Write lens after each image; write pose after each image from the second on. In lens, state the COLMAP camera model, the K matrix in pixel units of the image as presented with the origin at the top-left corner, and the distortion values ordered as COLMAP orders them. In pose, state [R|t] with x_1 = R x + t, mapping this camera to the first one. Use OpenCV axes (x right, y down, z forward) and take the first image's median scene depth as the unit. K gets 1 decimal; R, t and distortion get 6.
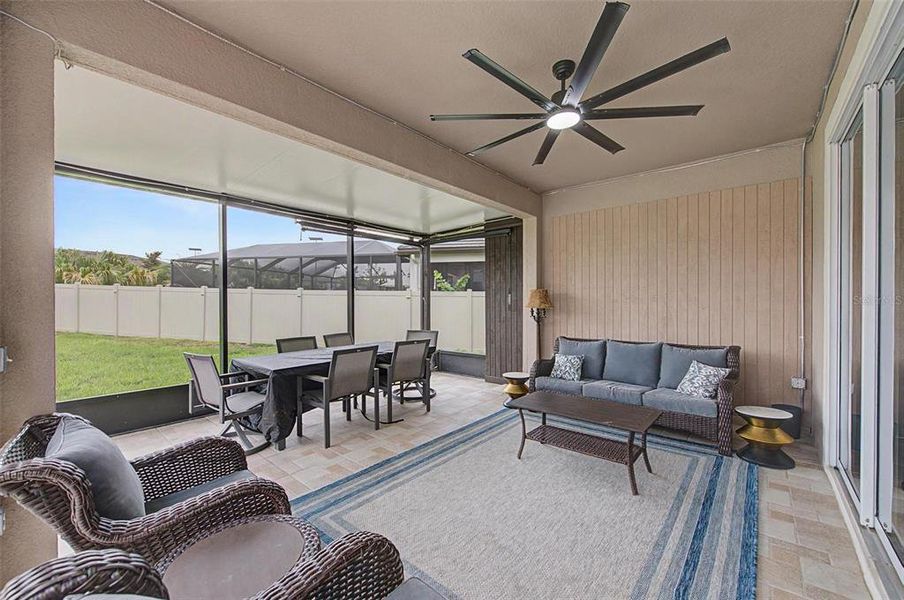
lens RADIAL K [[362.7, 0, 452.0], [0, 362.7, 301.2], [0, 0, 1]] dist [0.000456, -0.000041]
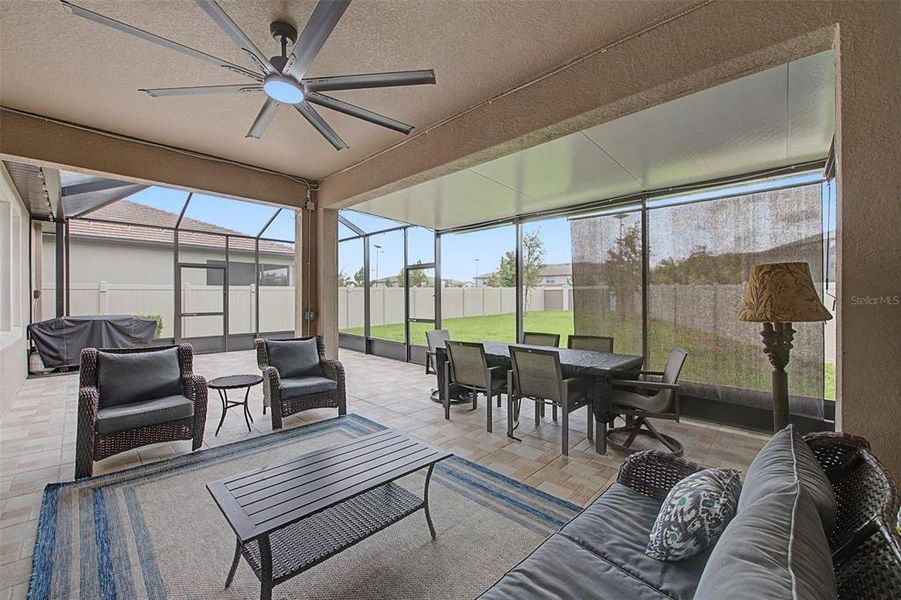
lens RADIAL K [[361.2, 0, 450.5], [0, 361.2, 300.0], [0, 0, 1]] dist [0.000590, -0.000004]
pose [[-0.059871, 0.004805, -0.998195, 0.659445], [-0.003772, 0.999980, 0.005039, -0.001033], [0.998199, 0.004067, -0.059852, 0.831877]]
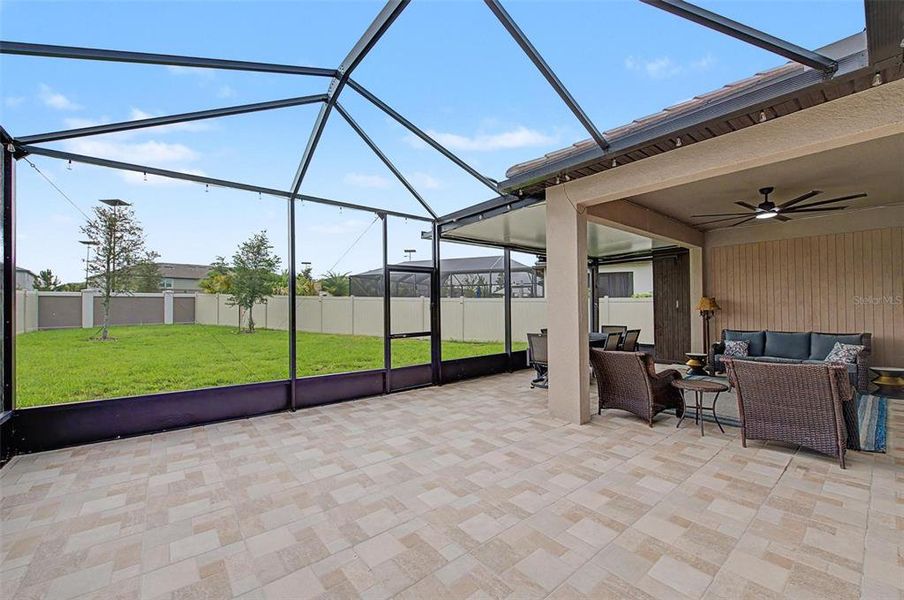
lens RADIAL K [[356.3, 0, 452.7], [0, 356.3, 302.8], [0, 0, 1]] dist [-0.004737, -0.000139]
pose [[0.984093, -0.008510, -0.177451, -0.602778], [0.006783, 0.999924, -0.010337, -0.003941], [0.177525, 0.008969, 0.984075, -0.700061]]
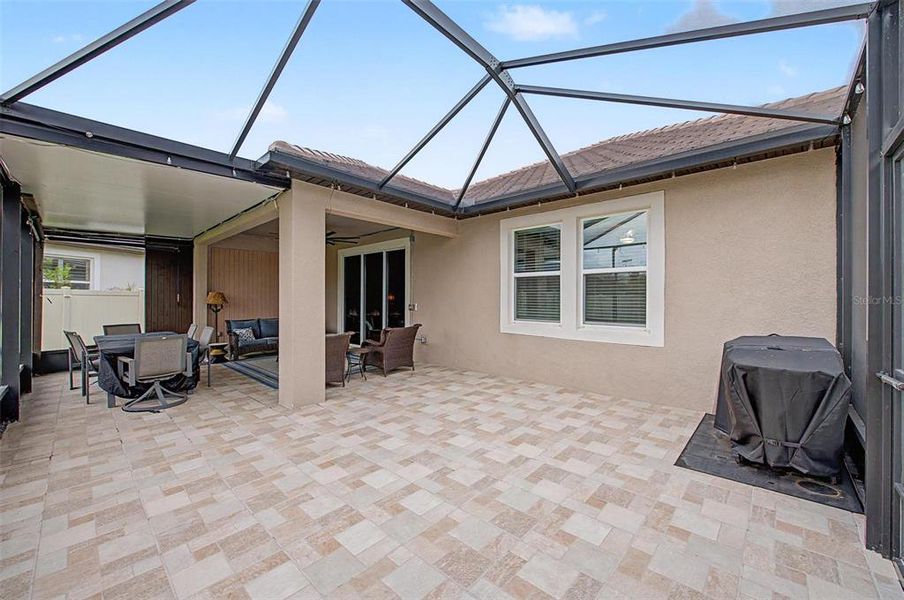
lens RADIAL K [[356.3, 0, 452.7], [0, 356.3, 302.8], [0, 0, 1]] dist [-0.004737, -0.000139]
pose [[0.039296, -0.011353, 0.999163, -1.495700], [0.004352, 0.999928, 0.011190, 0.001722], [-0.999218, 0.003909, 0.039343, -0.141941]]
